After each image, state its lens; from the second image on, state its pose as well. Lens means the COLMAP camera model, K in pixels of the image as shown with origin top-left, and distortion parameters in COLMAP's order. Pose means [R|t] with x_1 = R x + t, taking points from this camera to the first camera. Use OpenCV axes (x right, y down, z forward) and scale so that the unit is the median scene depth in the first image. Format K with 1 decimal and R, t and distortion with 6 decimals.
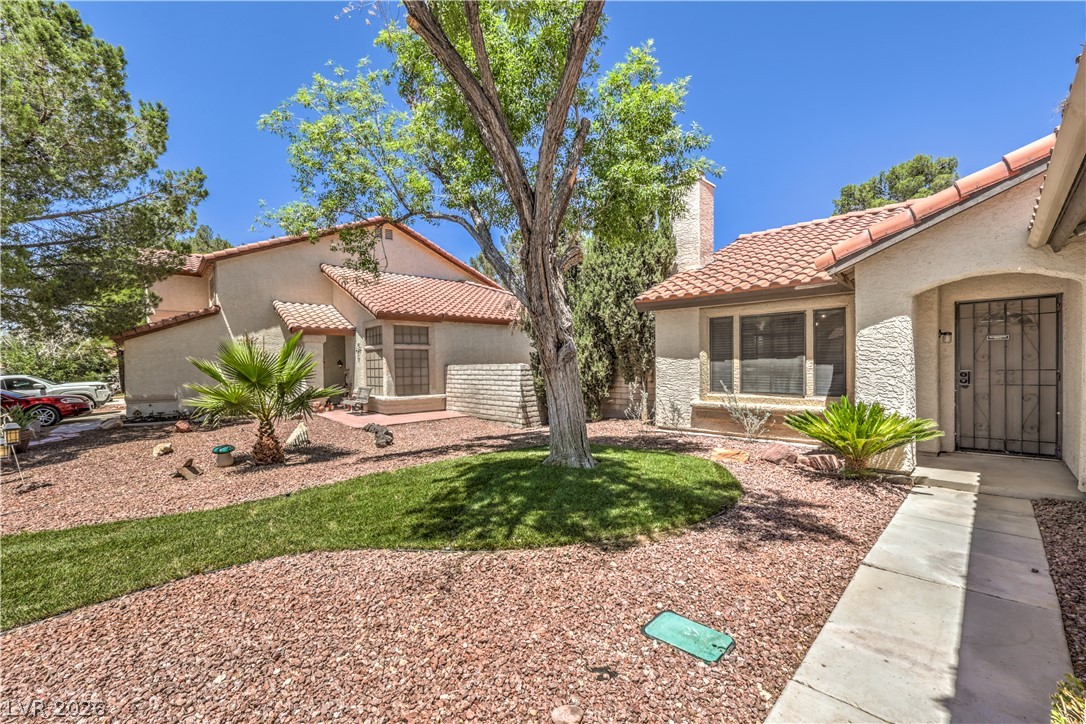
lens RADIAL K [[449.6, 0, 554.9], [0, 449.6, 374.4], [0, 0, 1]] dist [0.008857, 0.000080]
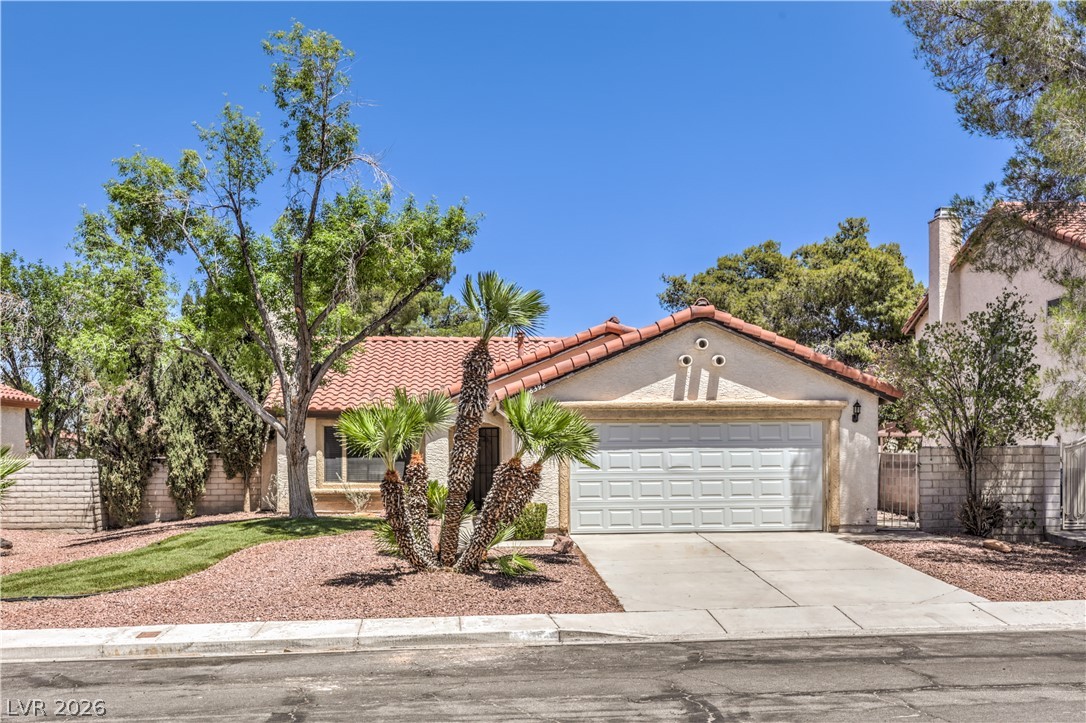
lens RADIAL K [[1267.2, 0, 539.1], [0, 1267.2, 361.6], [0, 0, 1]] dist [0.008032, 0.000000]
pose [[0.660101, 0.063815, 0.748462, -1.713100], [0.012293, 0.995334, -0.095706, 0.042778], [-0.751077, 0.072376, 0.656236, -1.627402]]
